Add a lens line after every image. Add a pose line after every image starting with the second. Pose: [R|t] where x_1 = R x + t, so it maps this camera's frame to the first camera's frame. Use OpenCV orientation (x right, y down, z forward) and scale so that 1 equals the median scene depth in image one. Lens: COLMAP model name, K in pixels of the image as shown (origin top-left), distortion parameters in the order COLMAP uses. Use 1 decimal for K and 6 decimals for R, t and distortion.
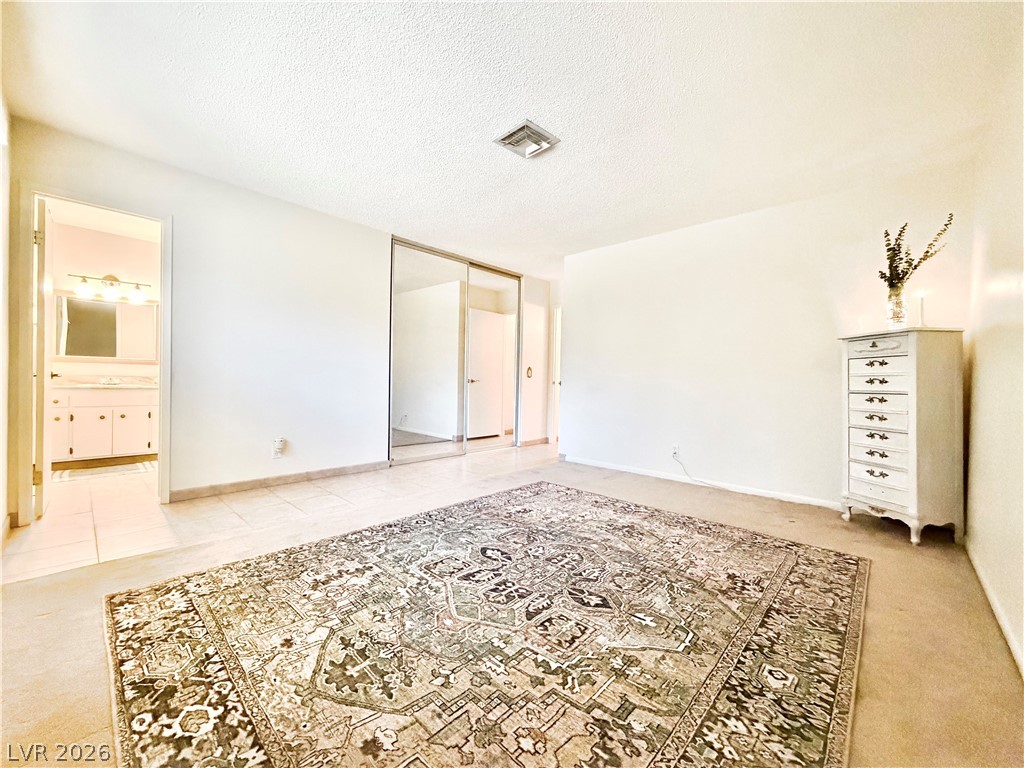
lens RADIAL K [[409.2, 0, 511.5], [0, 409.2, 381.9], [0, 0, 1]] dist [0.003808, -0.000983]
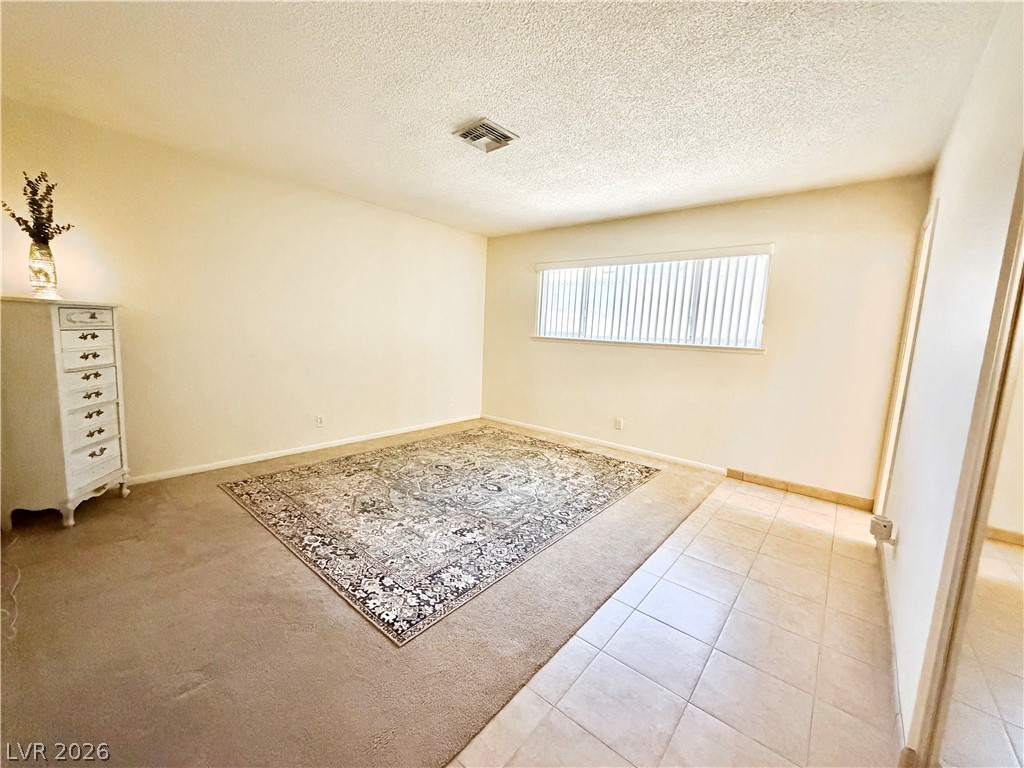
lens RADIAL K [[409.2, 0, 509.8], [0, 409.2, 383.2], [0, 0, 1]] dist [0.003808, -0.000983]
pose [[-0.996565, -0.056962, -0.060112, 0.003880], [-0.064468, 0.989232, 0.131393, -0.149823], [0.051981, 0.134817, -0.989506, 2.402717]]
